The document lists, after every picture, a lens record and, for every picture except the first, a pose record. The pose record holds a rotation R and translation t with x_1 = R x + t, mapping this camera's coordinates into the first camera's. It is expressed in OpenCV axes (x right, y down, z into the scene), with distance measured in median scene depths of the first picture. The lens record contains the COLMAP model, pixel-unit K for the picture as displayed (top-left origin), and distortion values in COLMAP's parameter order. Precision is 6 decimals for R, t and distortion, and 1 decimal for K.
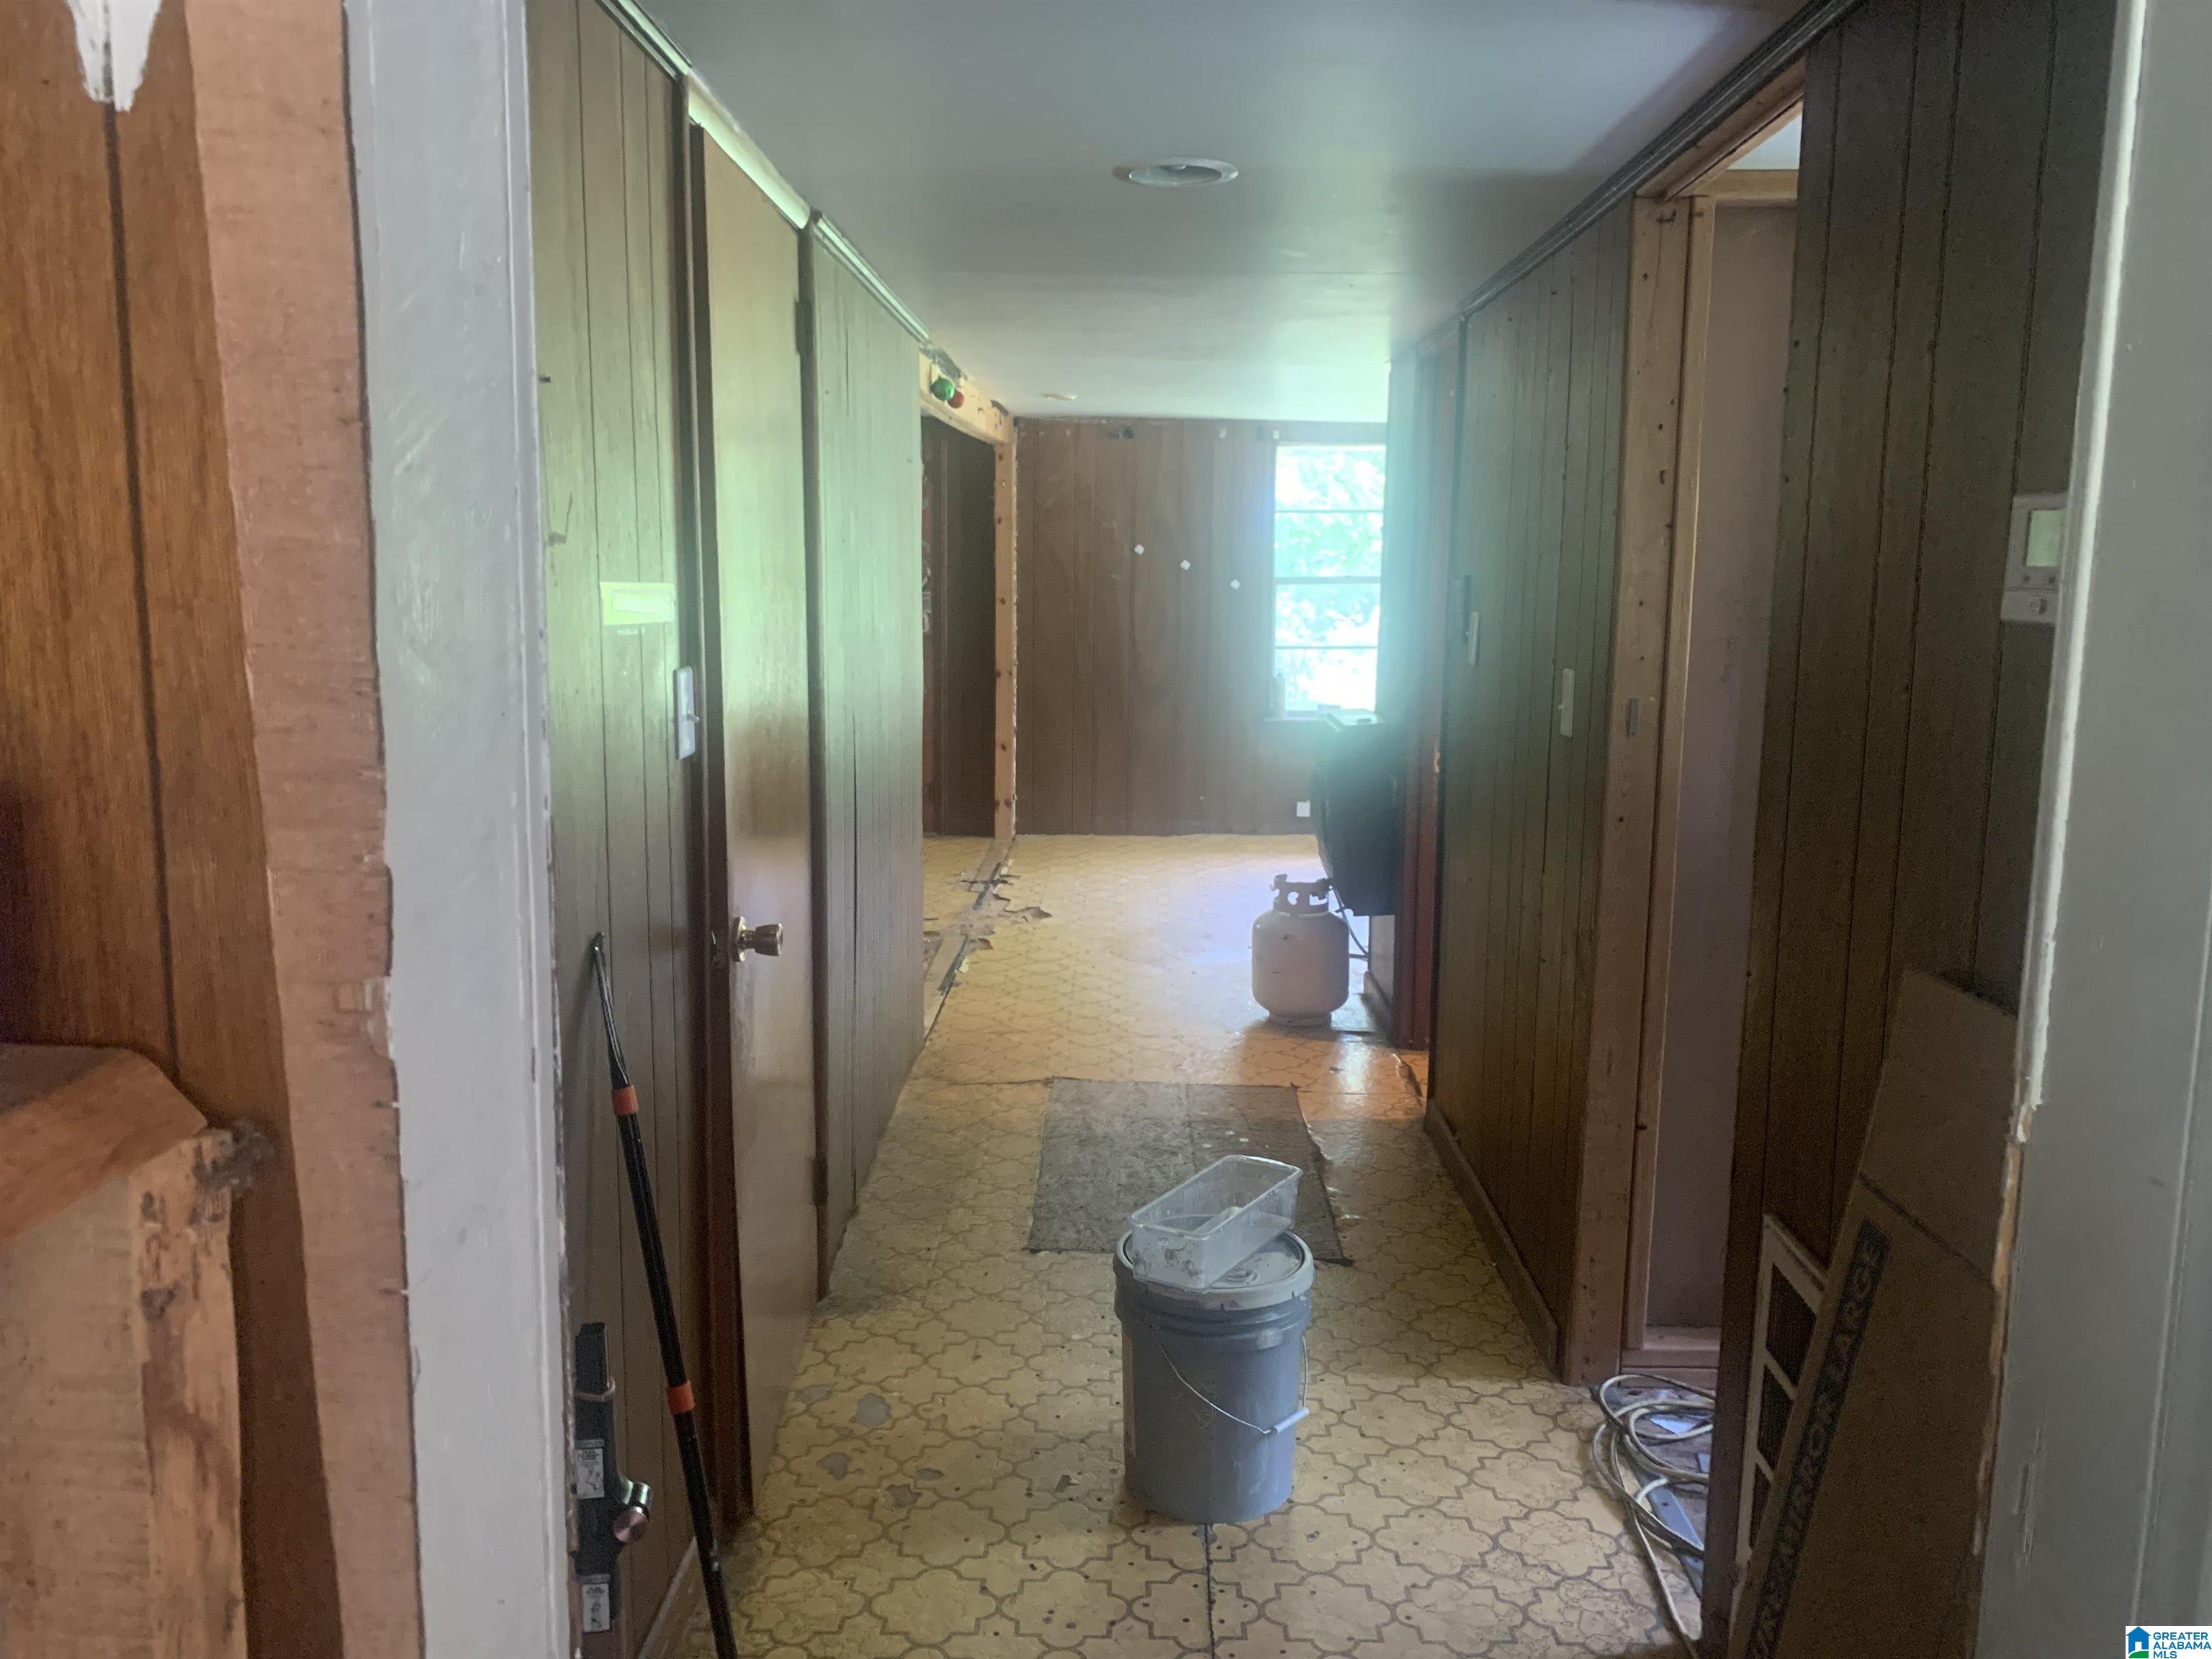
lens RADIAL K [[1699.5, 0, 1082.9], [0, 1699.5, 817.4], [0, 0, 1]] dist [-0.005464, -0.003848]
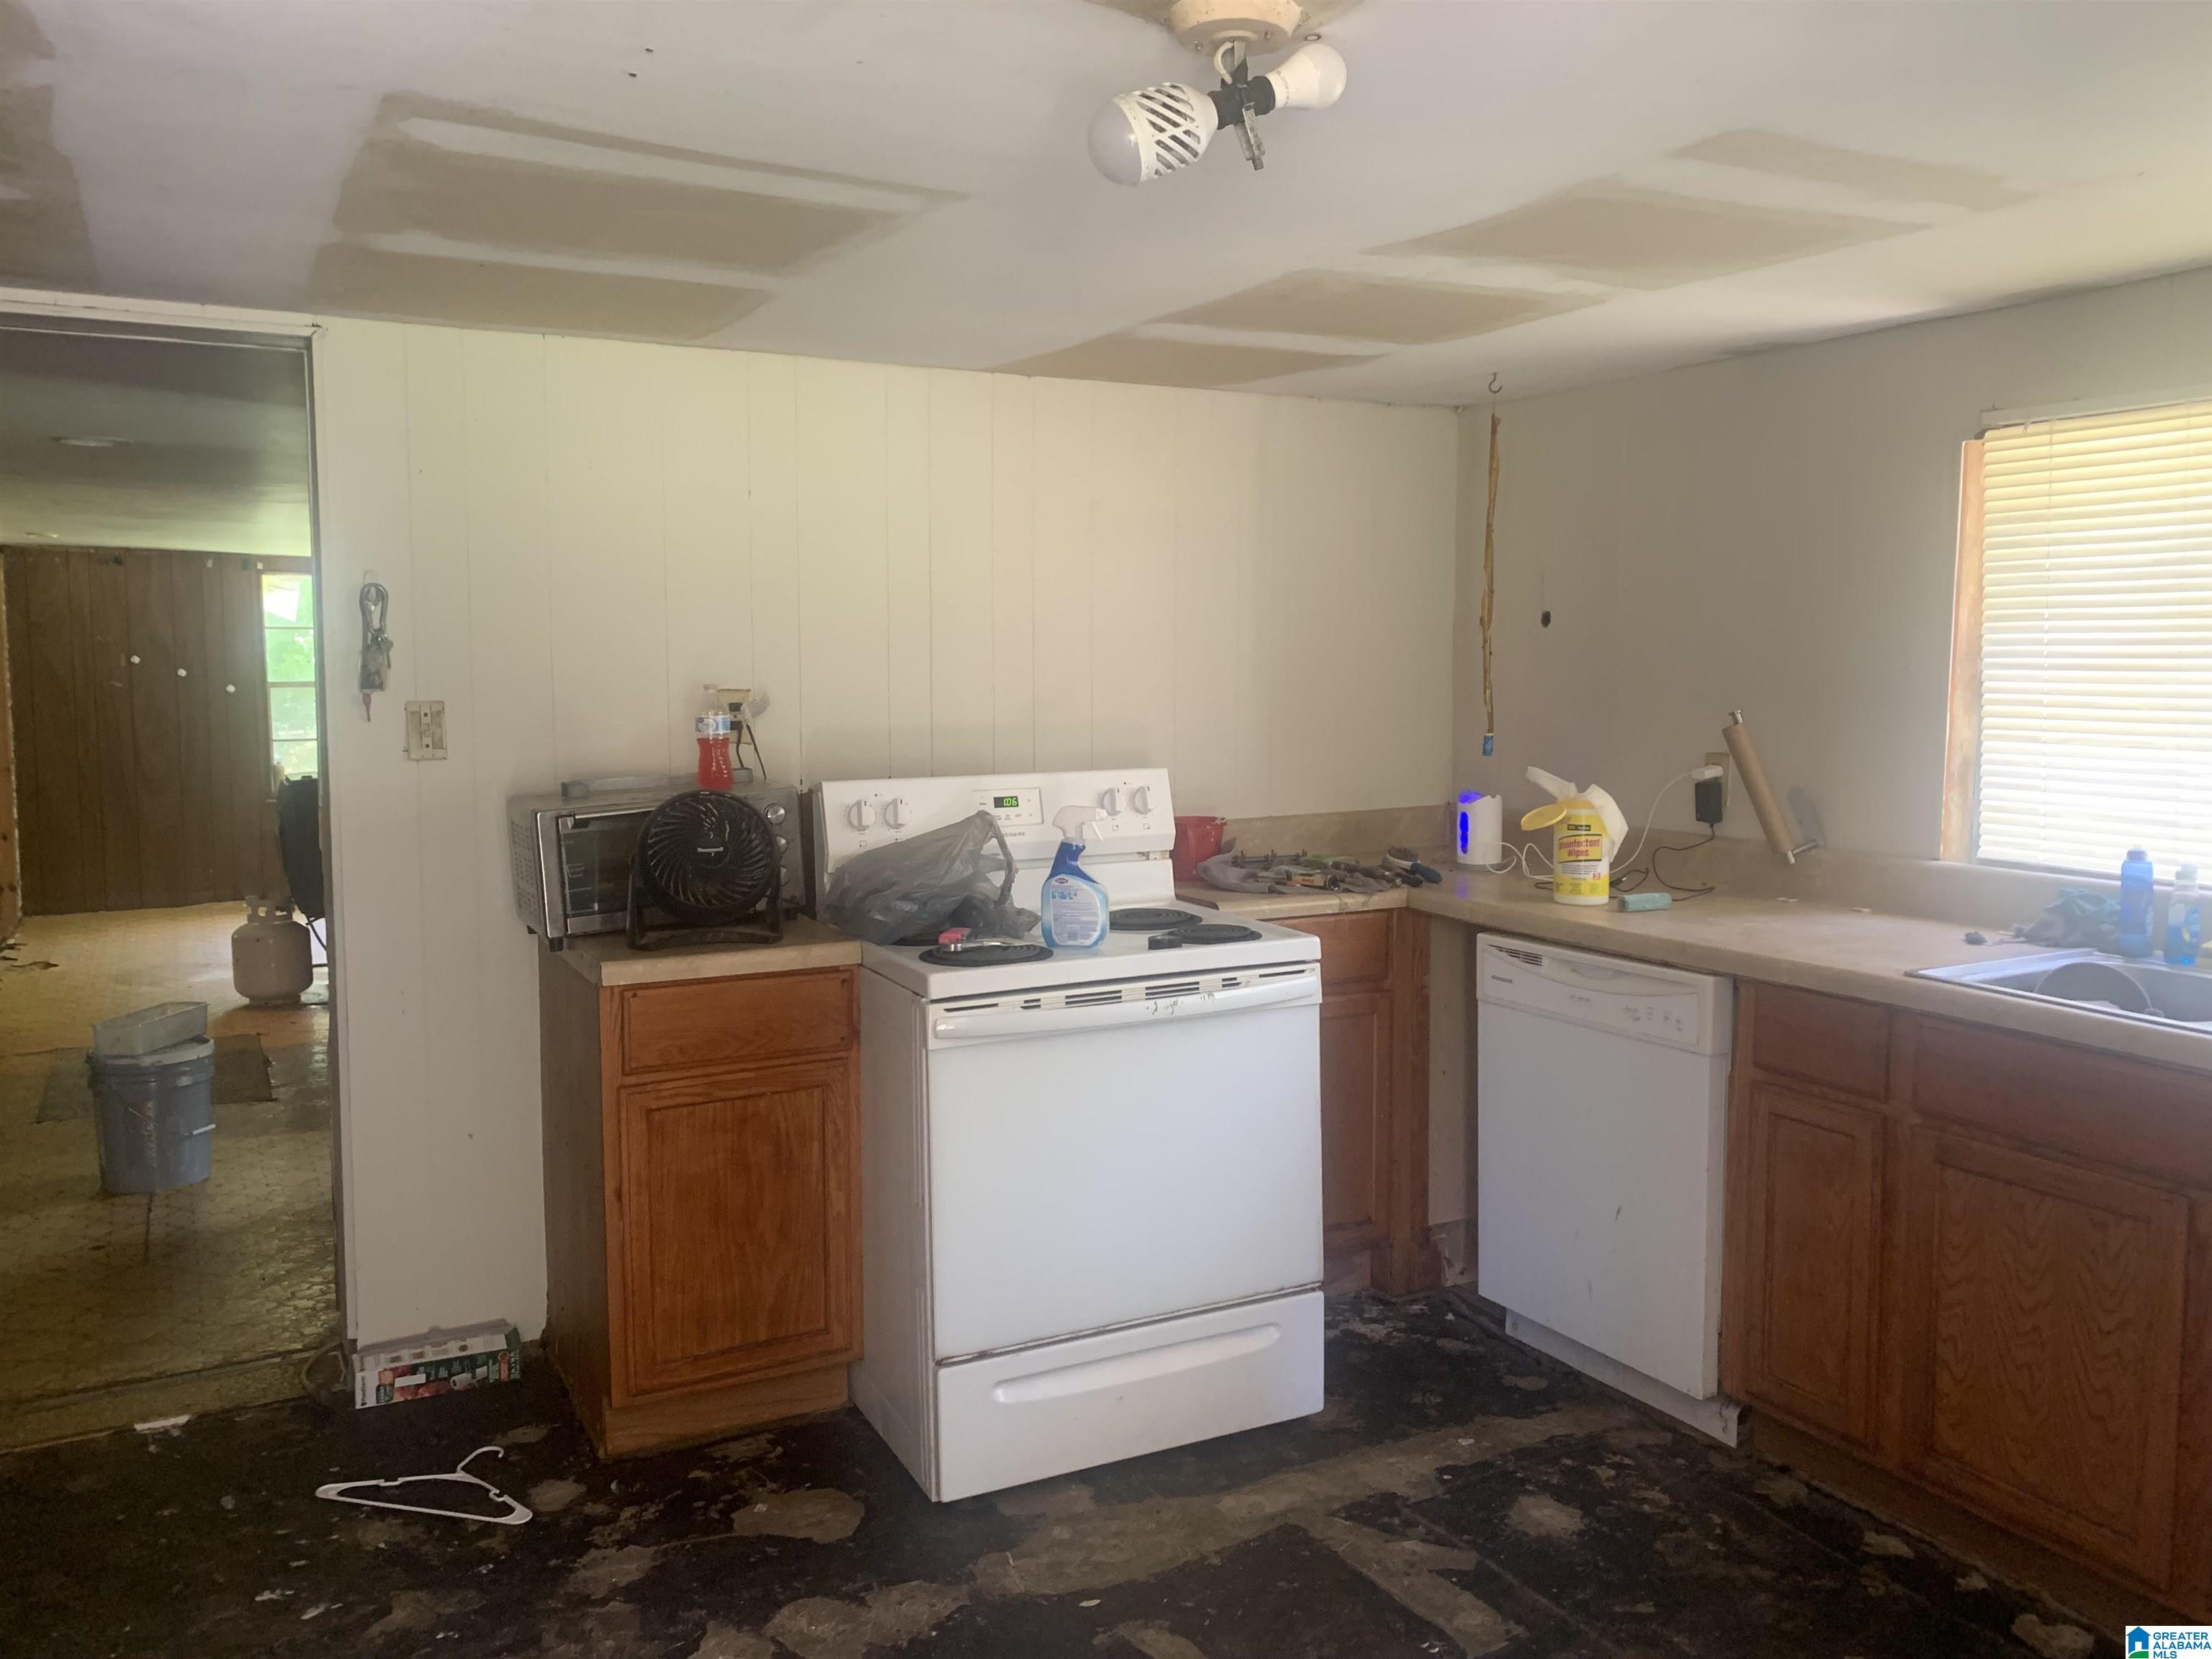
lens RADIAL K [[1669.5, 0, 1106.0], [0, 1669.5, 829.5], [0, 0, 1]] dist [0.011737, -0.004287]
pose [[0.861543, -0.050784, 0.505139, 0.052958], [0.081494, 0.995916, -0.038869, 0.146348], [-0.501102, 0.074654, 0.862162, -0.806080]]
